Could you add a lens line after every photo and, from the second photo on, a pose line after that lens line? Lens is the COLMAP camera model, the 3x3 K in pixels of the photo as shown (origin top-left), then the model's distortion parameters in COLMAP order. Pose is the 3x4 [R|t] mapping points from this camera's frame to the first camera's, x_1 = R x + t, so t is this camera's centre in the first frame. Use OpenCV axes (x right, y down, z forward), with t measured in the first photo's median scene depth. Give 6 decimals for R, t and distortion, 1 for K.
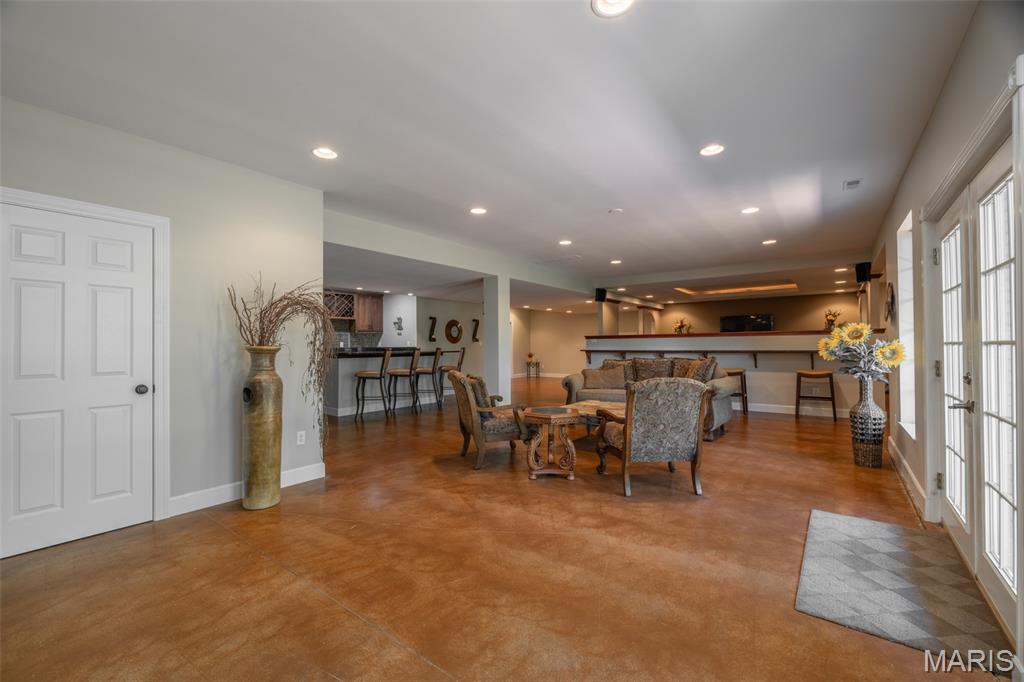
lens RADIAL K [[432.2, 0, 504.6], [0, 432.2, 337.1], [0, 0, 1]] dist [-0.002348, -0.000454]
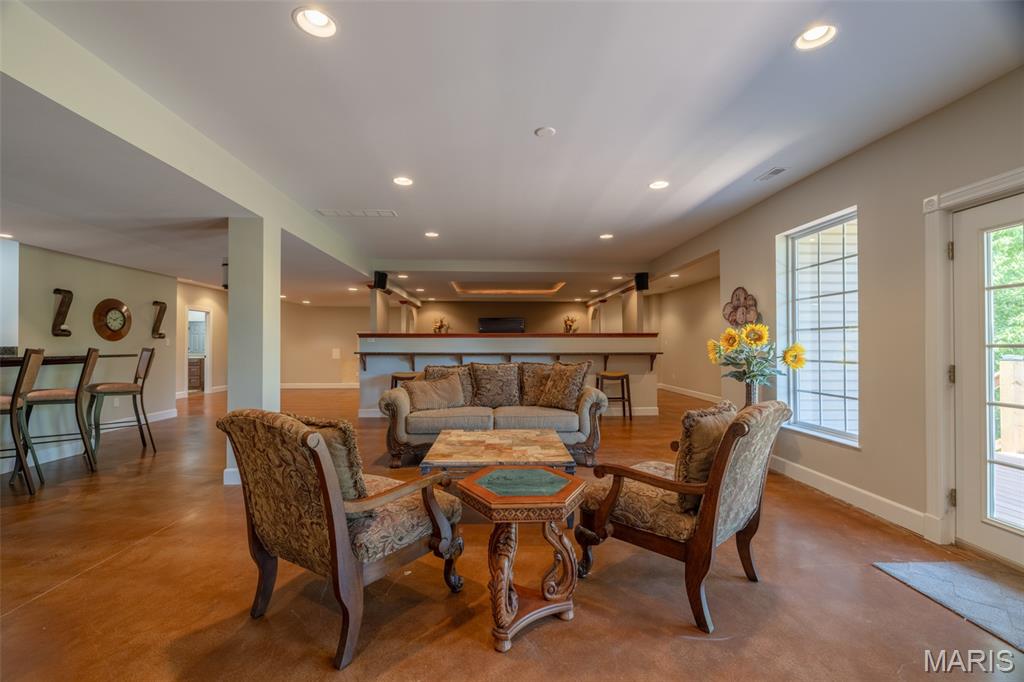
lens RADIAL K [[432.2, 0, 512.1], [0, 432.2, 339.6], [0, 0, 1]] dist [-0.002348, -0.000454]
pose [[0.771356, 0.016918, 0.636179, -0.090286], [-0.018651, 0.999818, -0.003975, 0.006912], [-0.636130, -0.008800, 0.771531, 0.279804]]
